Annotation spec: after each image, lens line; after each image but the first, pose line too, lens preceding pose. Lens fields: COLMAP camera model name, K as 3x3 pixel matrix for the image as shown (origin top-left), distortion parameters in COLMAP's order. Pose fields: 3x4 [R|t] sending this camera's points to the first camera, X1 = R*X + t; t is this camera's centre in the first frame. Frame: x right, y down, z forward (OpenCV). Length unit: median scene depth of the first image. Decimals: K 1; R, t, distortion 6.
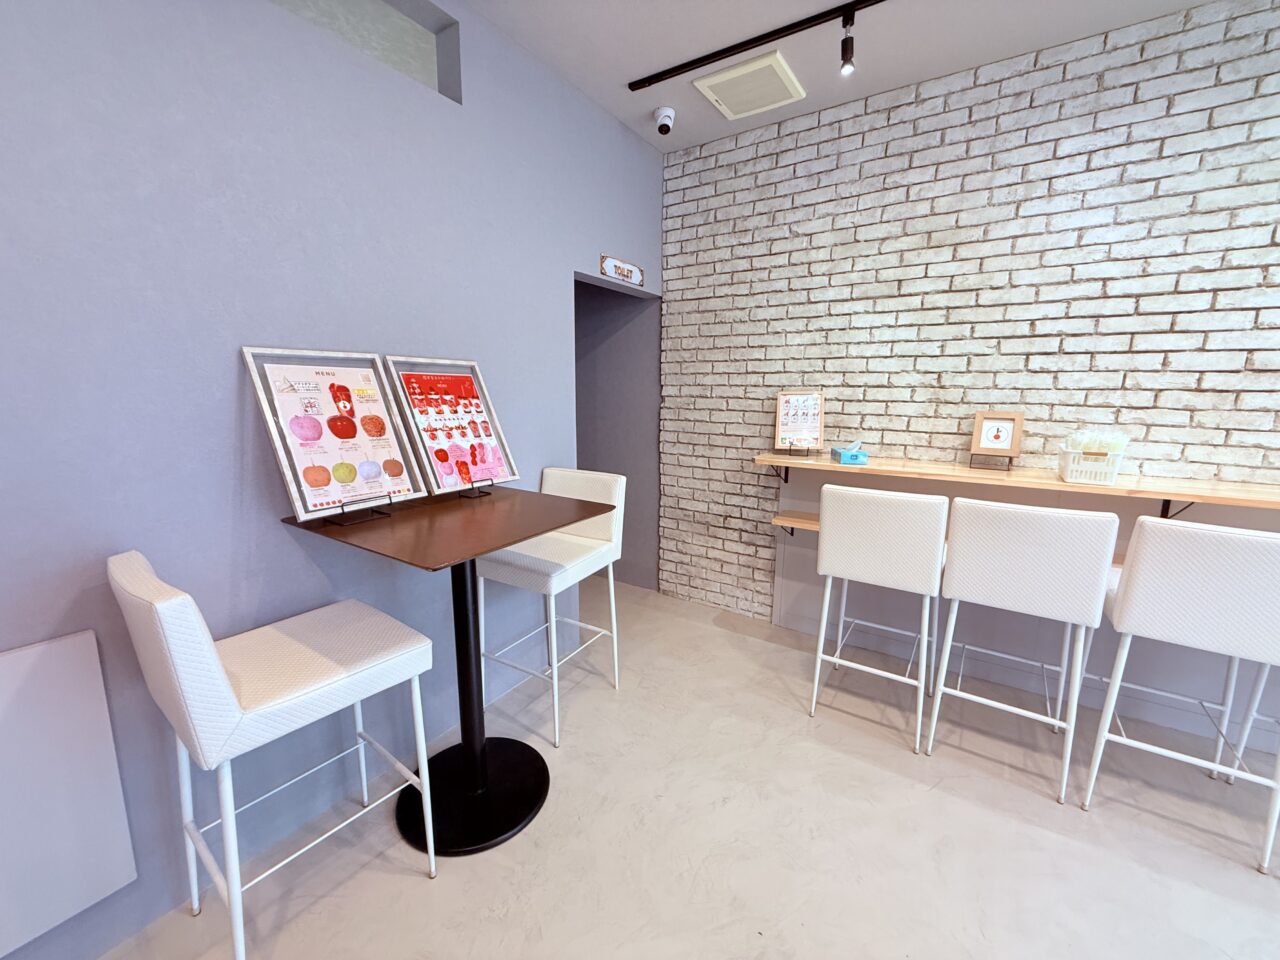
lens RADIAL K [[518.5, 0, 637.3], [0, 518.5, 467.7], [0, 0, 1]] dist [0.000074, 0.000045]
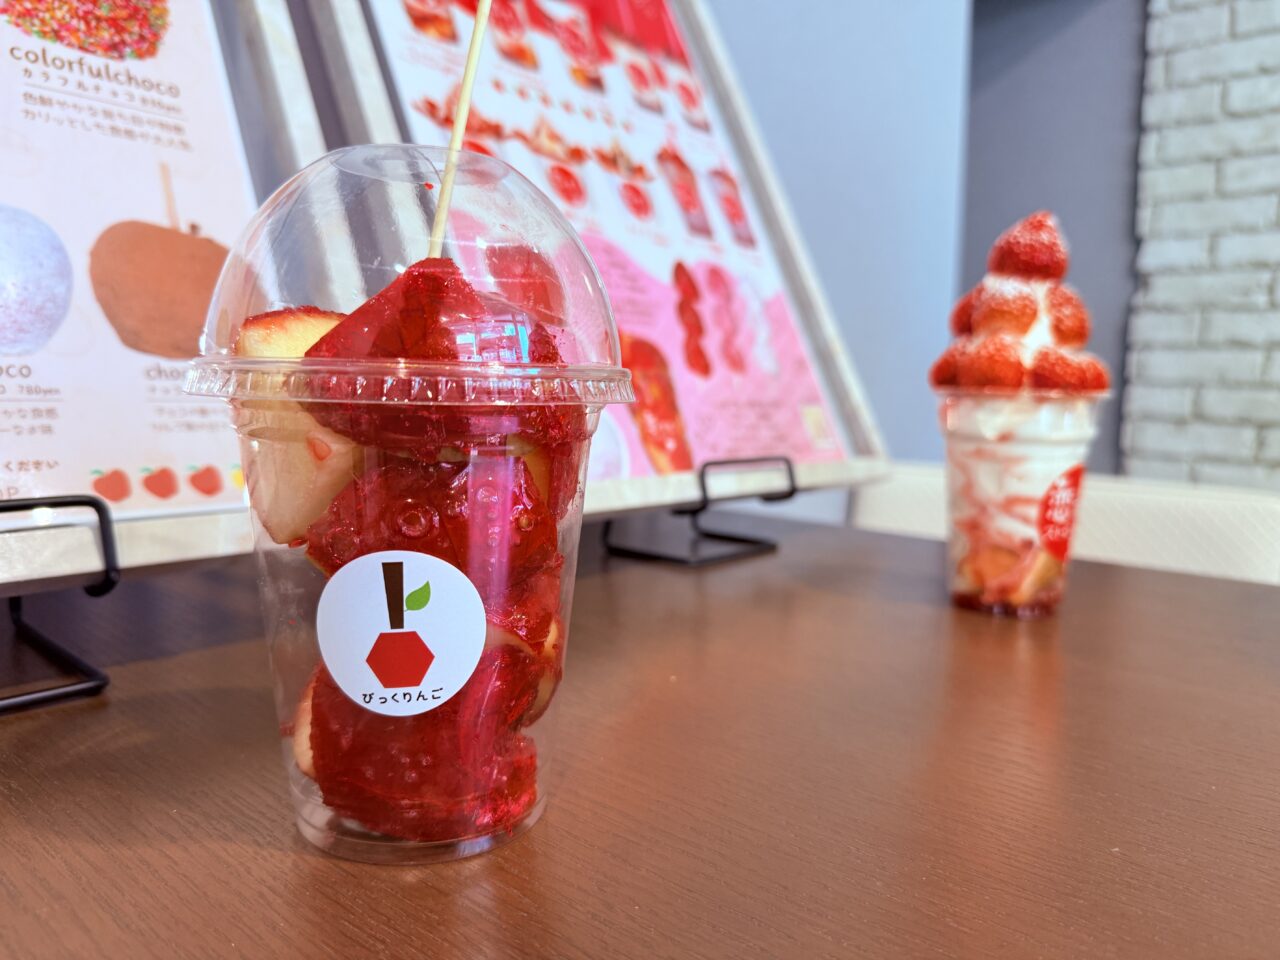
lens RADIAL K [[882.4, 0, 639.5], [0, 882.4, 478.5], [0, 0, 1]] dist [-0.023086, -0.000600]
pose [[0.991759, 0.026308, -0.125384, -0.294800], [-0.034186, 0.997546, -0.061095, 0.047821], [0.123469, 0.064878, 0.990225, 0.711761]]
